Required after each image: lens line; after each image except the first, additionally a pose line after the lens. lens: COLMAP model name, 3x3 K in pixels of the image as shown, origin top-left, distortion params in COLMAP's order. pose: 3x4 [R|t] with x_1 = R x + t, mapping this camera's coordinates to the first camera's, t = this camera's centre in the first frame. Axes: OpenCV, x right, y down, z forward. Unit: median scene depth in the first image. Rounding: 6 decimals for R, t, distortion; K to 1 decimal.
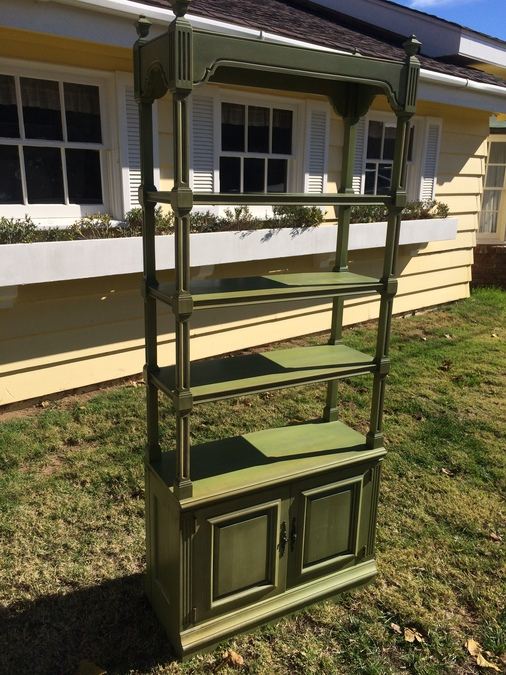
lens RADIAL K [[565.9, 0, 249.9], [0, 565.9, 333.5], [0, 0, 1]] dist [0.060332, -0.084663]
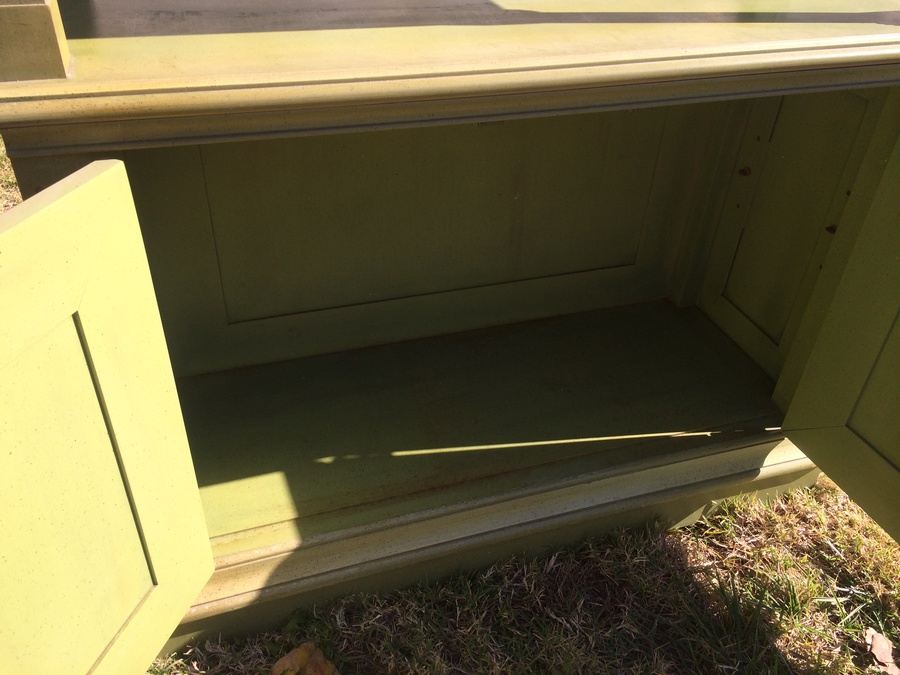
lens RADIAL K [[754.5, 0, 445.3], [0, 754.5, 340.0], [0, 0, 1]] dist [0.060332, -0.084663]
pose [[0.981085, 0.121462, -0.150727, 0.069613], [-0.058033, 0.927383, 0.369585, 0.220597], [0.184672, -0.353847, 0.916891, 0.619847]]
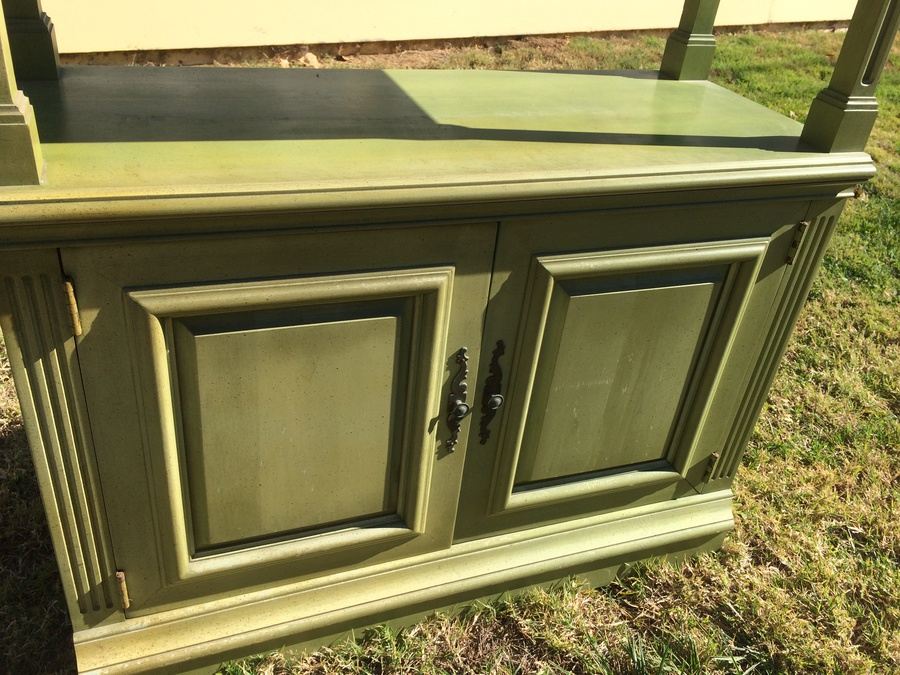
lens RADIAL K [[754.5, 0, 449.6], [0, 754.5, 336.9], [0, 0, 1]] dist [0.060332, -0.084663]
pose [[0.985050, 0.143456, -0.095373, 0.083179], [-0.108824, 0.947382, 0.301040, 0.196204], [0.133541, -0.286160, 0.948830, 0.595115]]
